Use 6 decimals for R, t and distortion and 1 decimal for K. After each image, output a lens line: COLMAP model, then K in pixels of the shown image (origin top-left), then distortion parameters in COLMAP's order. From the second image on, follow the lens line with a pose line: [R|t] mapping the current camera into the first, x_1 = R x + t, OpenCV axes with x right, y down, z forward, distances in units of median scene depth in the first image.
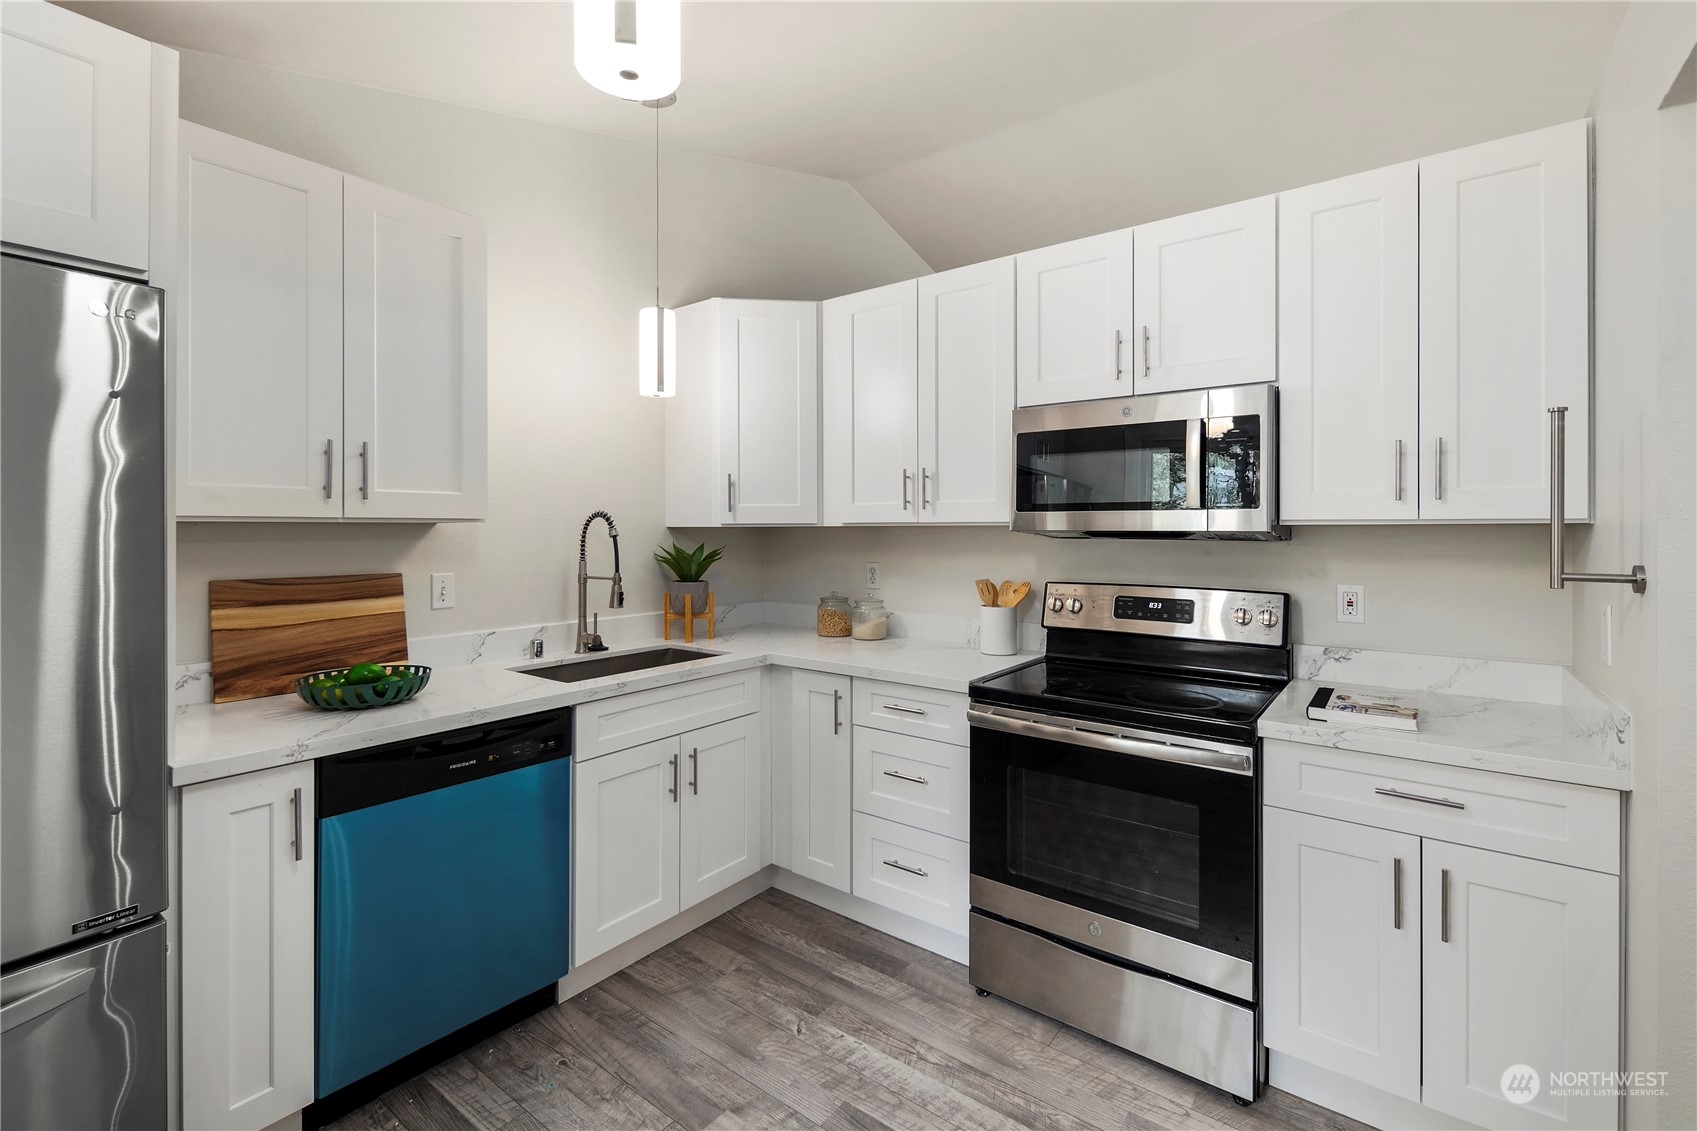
lens RADIAL K [[739.0, 0, 846.1], [0, 739.0, 524.5], [0, 0, 1]] dist [0.003019, -0.002026]
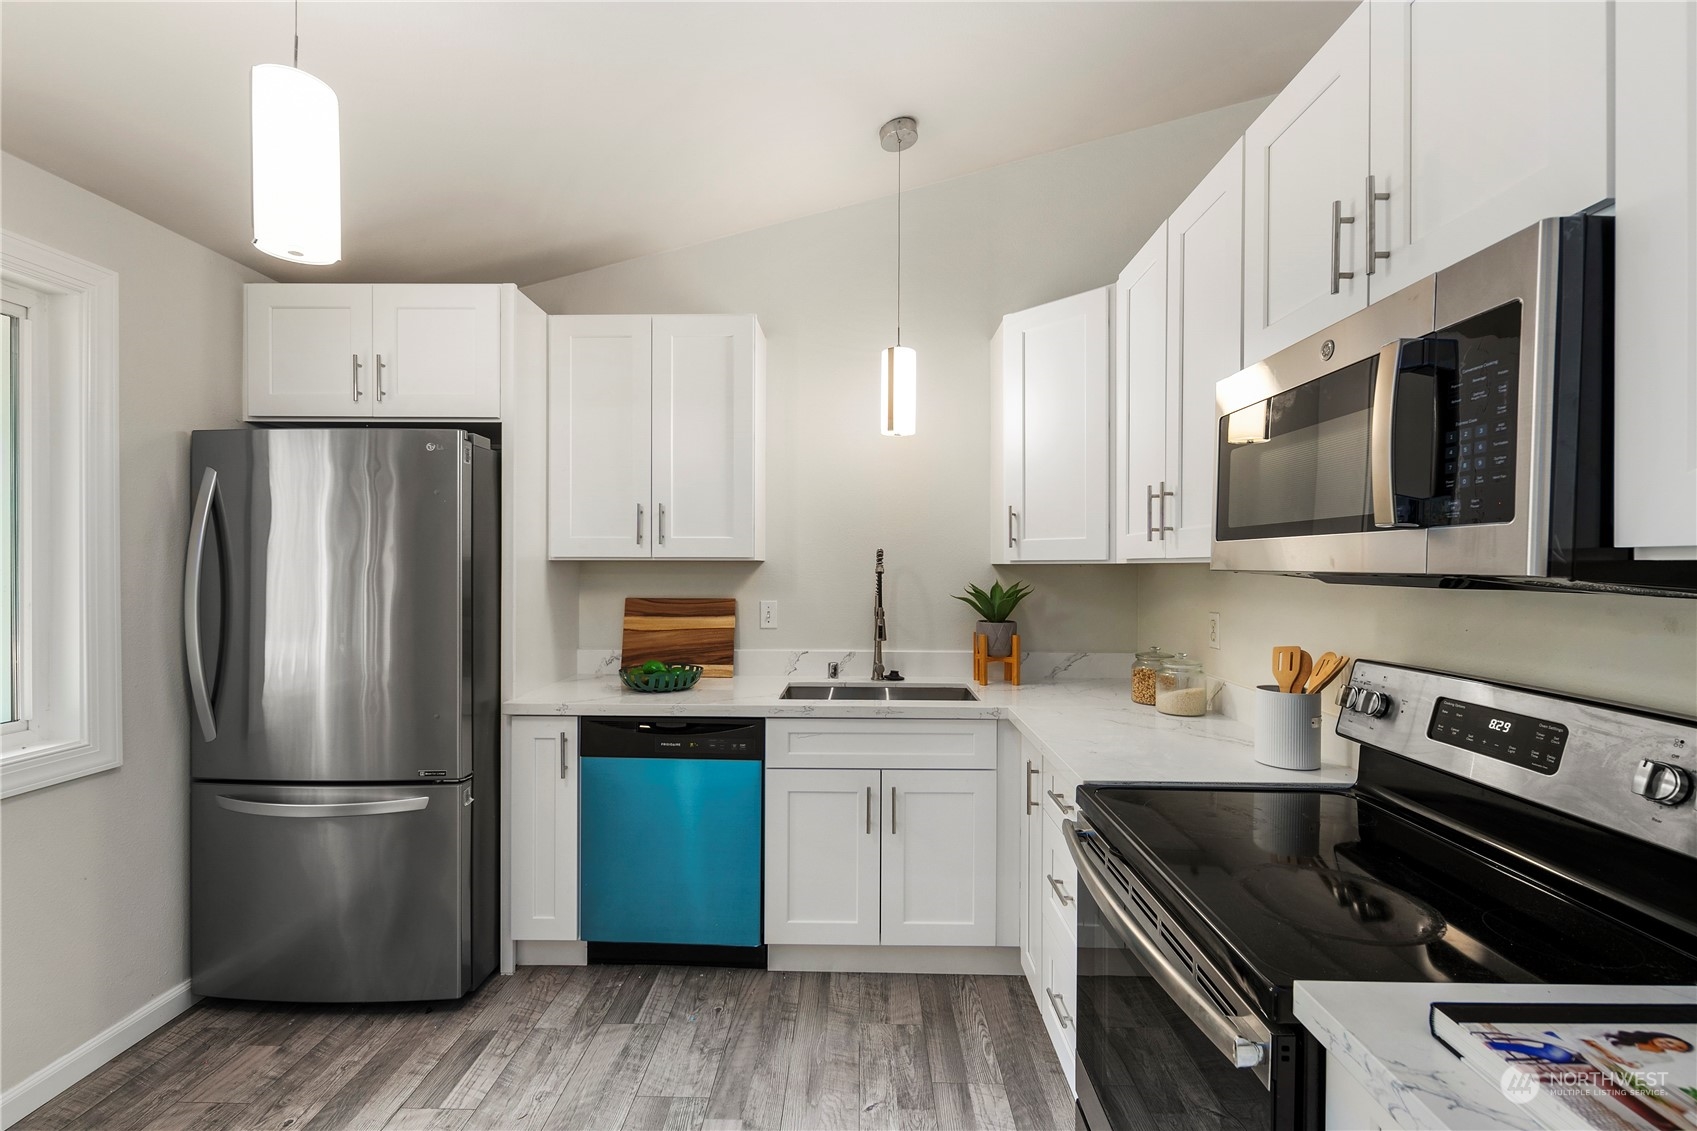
lens RADIAL K [[739.0, 0, 848.0], [0, 739.0, 566.5], [0, 0, 1]] dist [0.003019, -0.002026]
pose [[0.593452, 0.003665, -0.804861, 0.599359], [0.002013, 0.999980, 0.006038, 0.000504], [0.804867, -0.005203, 0.593432, 0.390773]]
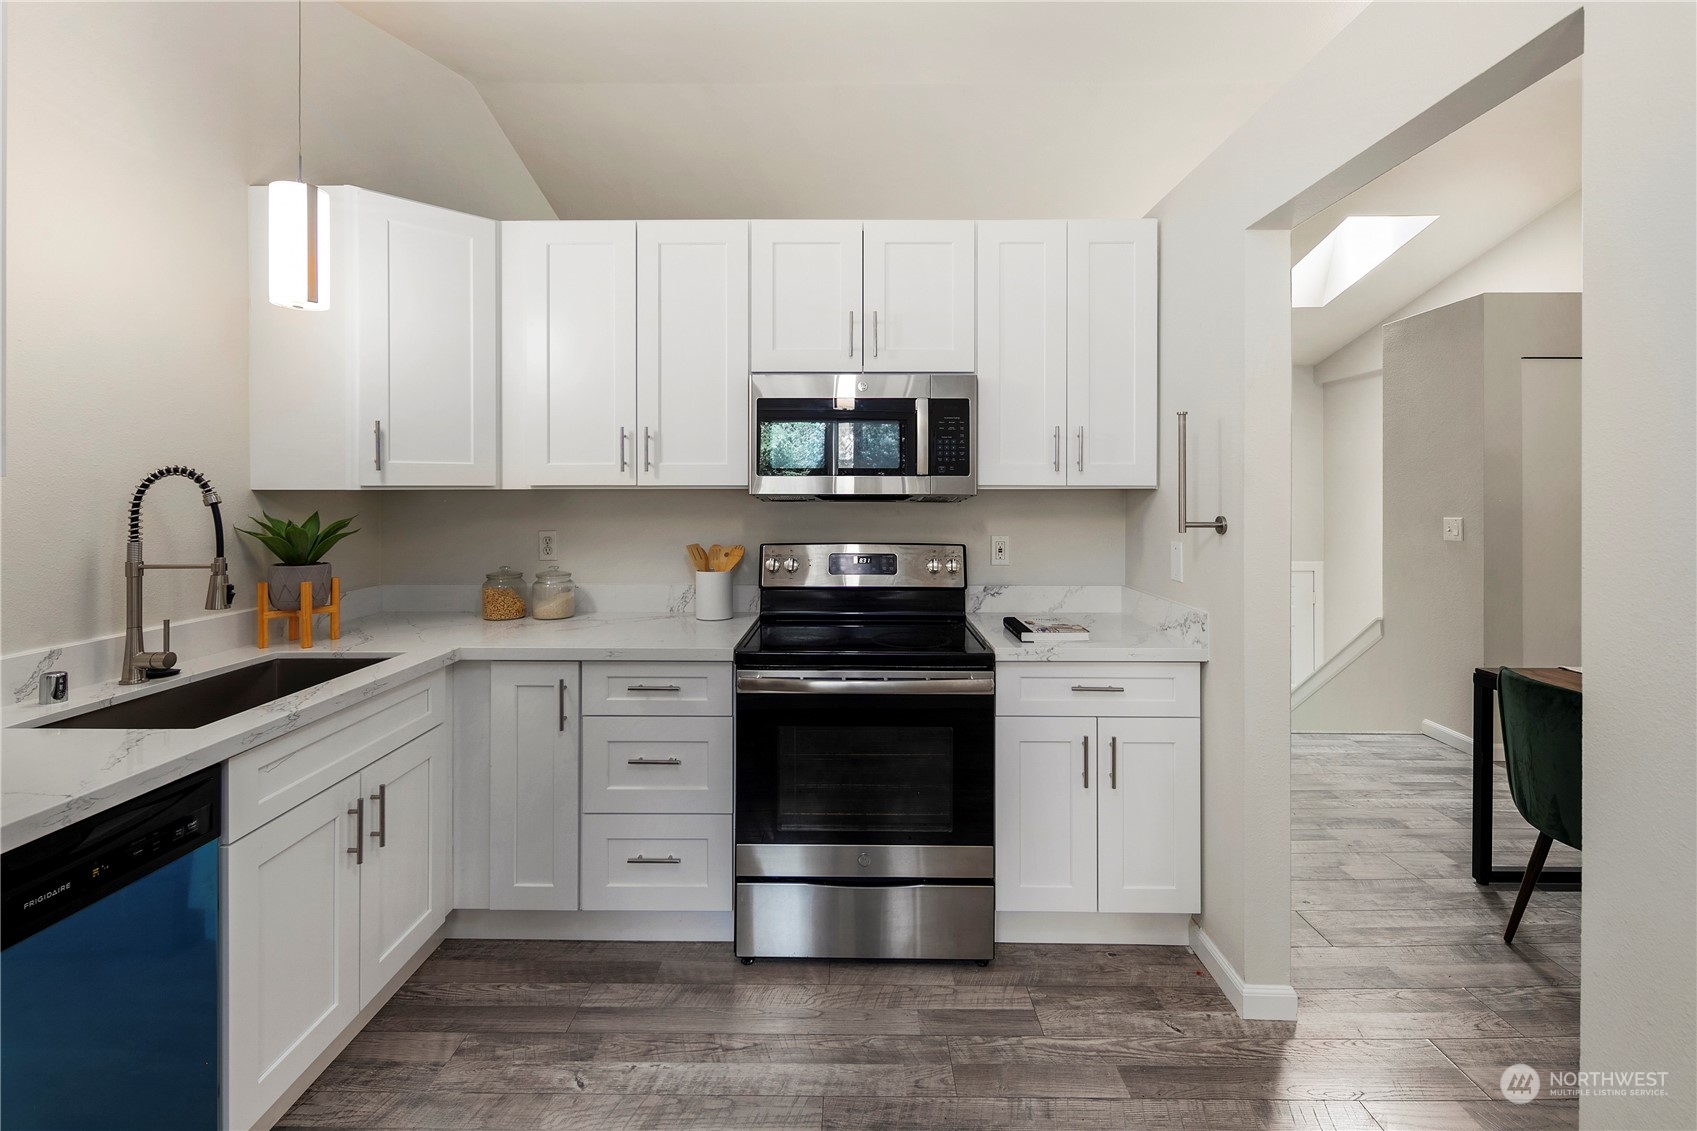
lens RADIAL K [[739.0, 0, 842.9], [0, 739.0, 487.8], [0, 0, 1]] dist [0.003019, -0.002026]
pose [[0.803219, 0.002658, 0.595678, -0.297699], [-0.003639, 0.999993, 0.000444, -0.001466], [-0.595673, -0.002524, 0.803223, 0.127541]]
